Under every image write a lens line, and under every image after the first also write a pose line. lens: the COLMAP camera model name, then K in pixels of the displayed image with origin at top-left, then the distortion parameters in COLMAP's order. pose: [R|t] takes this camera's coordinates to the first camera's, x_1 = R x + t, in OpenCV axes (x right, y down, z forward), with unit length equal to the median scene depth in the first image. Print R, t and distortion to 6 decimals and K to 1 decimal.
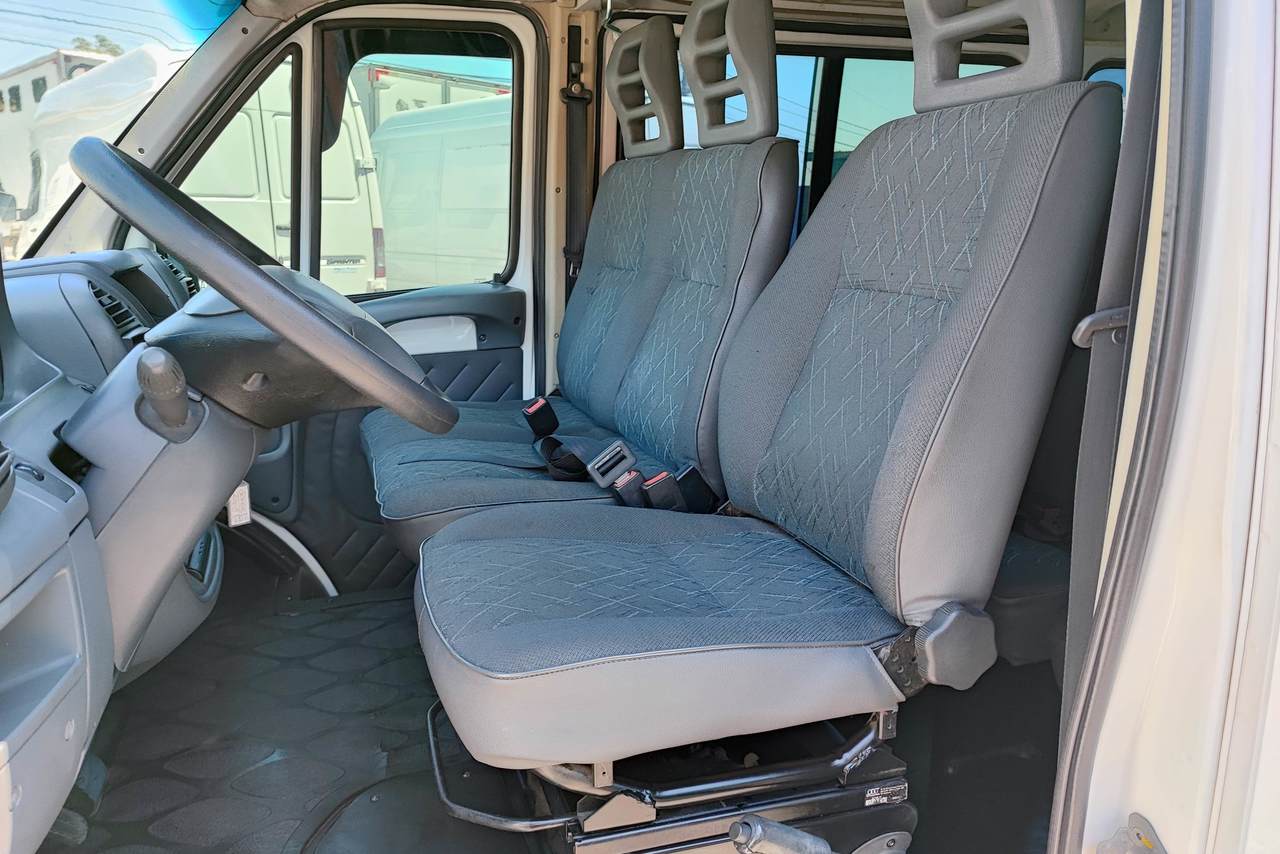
lens RADIAL K [[990.2, 0, 681.1], [0, 990.2, 435.2], [0, 0, 1]] dist [0.027531, -0.031421]
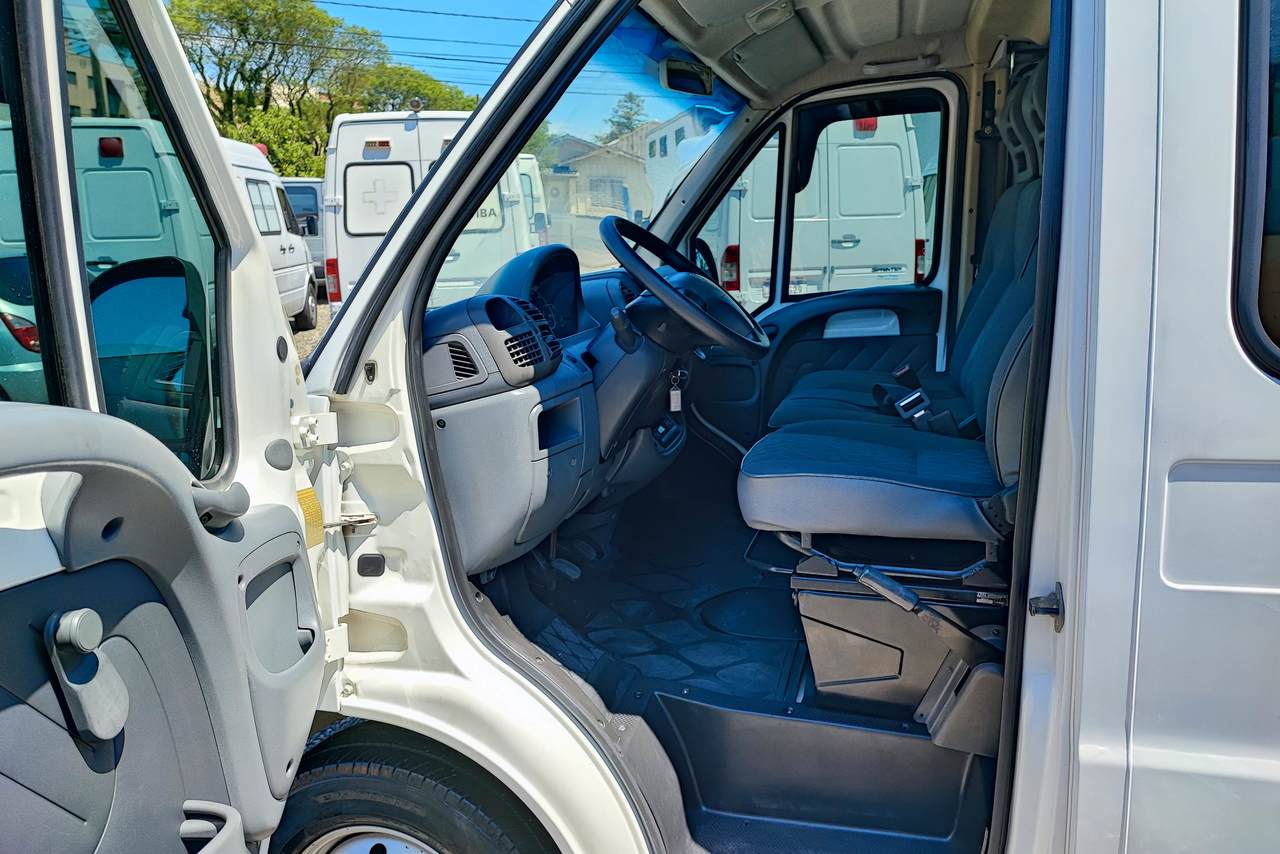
lens RADIAL K [[1055.1, 0, 640.0], [0, 1055.1, 427.0], [0, 0, 1]] dist [0.055103, 0.002228]
pose [[0.817492, 0.071177, -0.571525, 0.385409], [-0.085637, 0.996325, 0.001590, 0.073525], [0.569538, 0.047644, 0.820583, -0.401975]]
